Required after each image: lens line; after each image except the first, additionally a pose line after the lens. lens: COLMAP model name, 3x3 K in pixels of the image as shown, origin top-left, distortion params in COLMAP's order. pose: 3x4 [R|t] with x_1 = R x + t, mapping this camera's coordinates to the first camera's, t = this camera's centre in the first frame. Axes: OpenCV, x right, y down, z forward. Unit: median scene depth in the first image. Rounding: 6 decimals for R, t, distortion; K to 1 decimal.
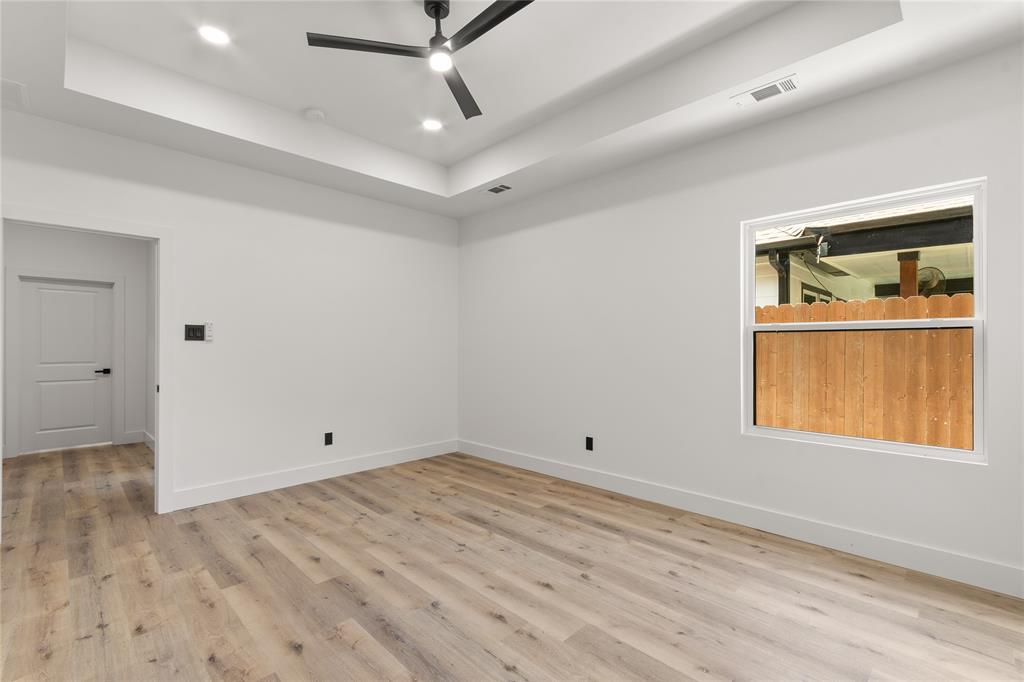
lens RADIAL K [[453.4, 0, 514.7], [0, 453.4, 338.5], [0, 0, 1]] dist [0.005479, -0.000159]
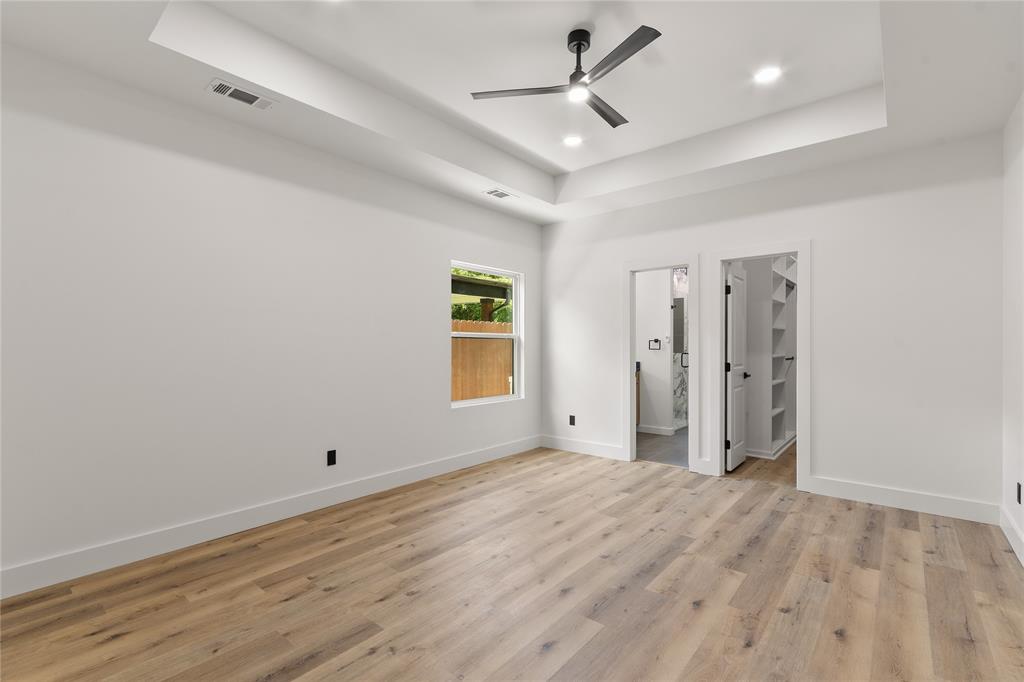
lens RADIAL K [[453.4, 0, 516.4], [0, 453.4, 337.7], [0, 0, 1]] dist [0.005479, -0.000159]
pose [[-0.083466, 0.023335, 0.996237, -0.884092], [-0.017575, 0.999536, -0.024885, 0.019614], [-0.996356, -0.019585, -0.083017, 0.860902]]
